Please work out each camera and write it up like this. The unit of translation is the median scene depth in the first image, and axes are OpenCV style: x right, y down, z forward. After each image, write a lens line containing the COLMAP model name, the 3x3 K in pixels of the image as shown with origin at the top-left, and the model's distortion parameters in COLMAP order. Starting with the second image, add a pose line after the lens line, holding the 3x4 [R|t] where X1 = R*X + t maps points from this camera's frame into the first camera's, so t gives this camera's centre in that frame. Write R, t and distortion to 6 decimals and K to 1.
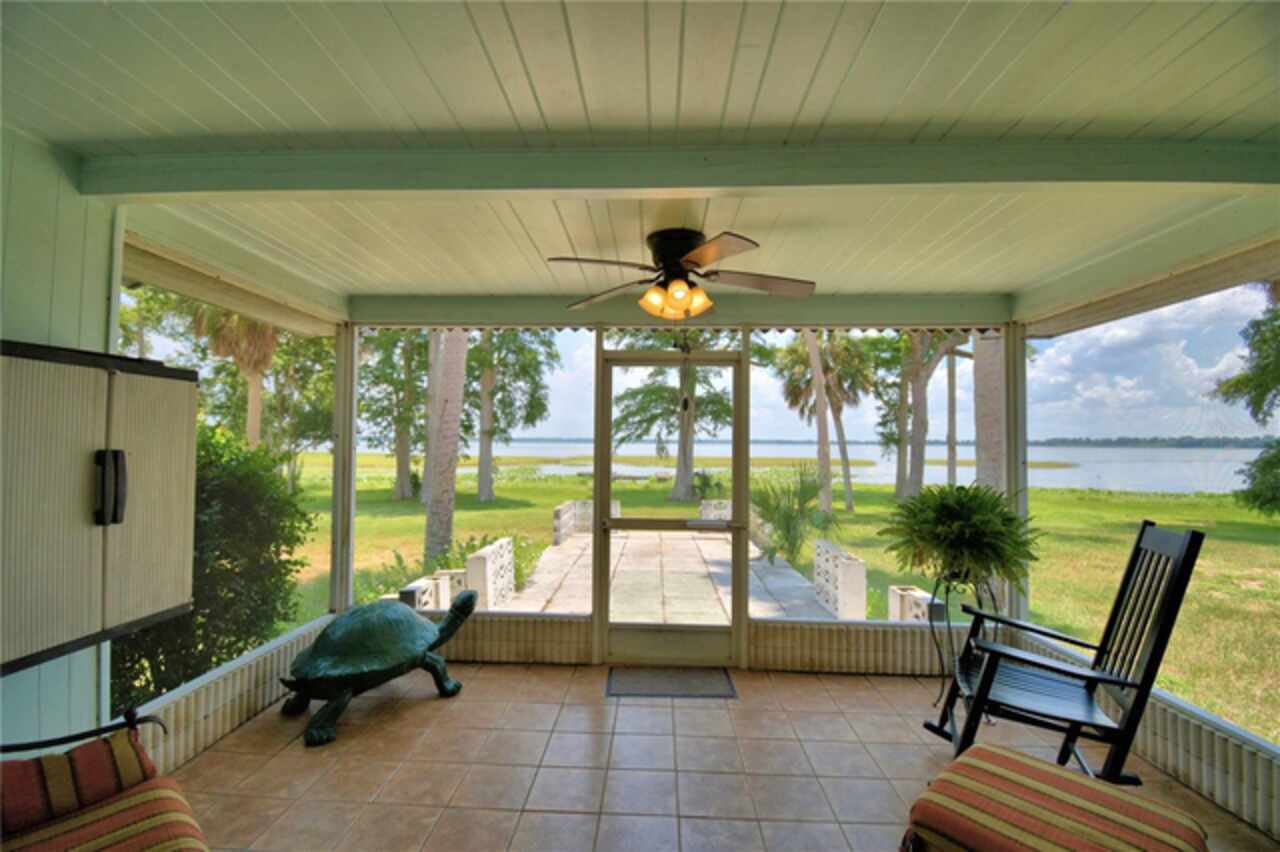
lens RADIAL K [[566.1, 0, 641.7], [0, 566.1, 423.8], [0, 0, 1]] dist [-0.002421, -0.000958]
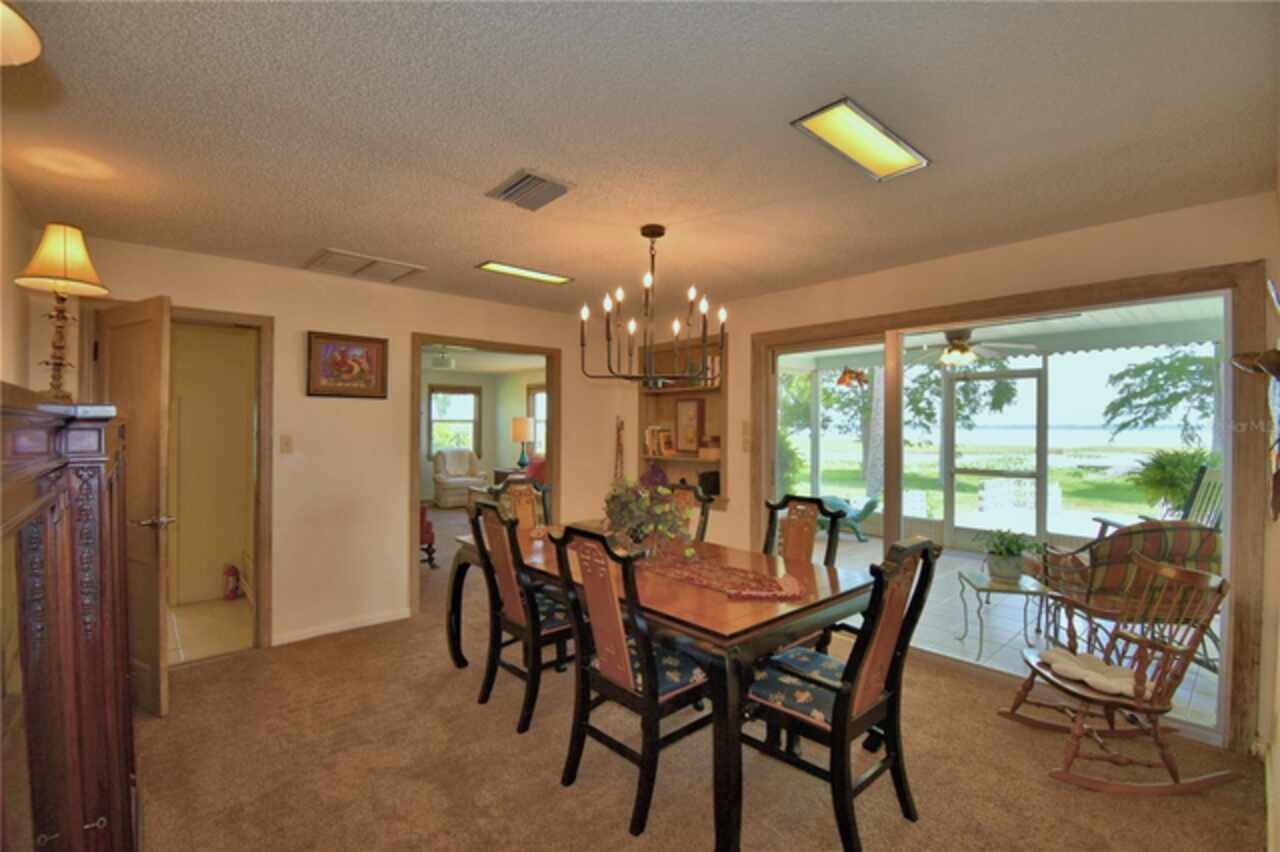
lens RADIAL K [[566.1, 0, 642.3], [0, 566.1, 421.3], [0, 0, 1]] dist [-0.002421, -0.000958]
pose [[0.704124, -0.013002, -0.709958, 0.062256], [0.025146, 0.999662, 0.006632, -0.001726], [0.709632, -0.022522, 0.704213, -0.113858]]
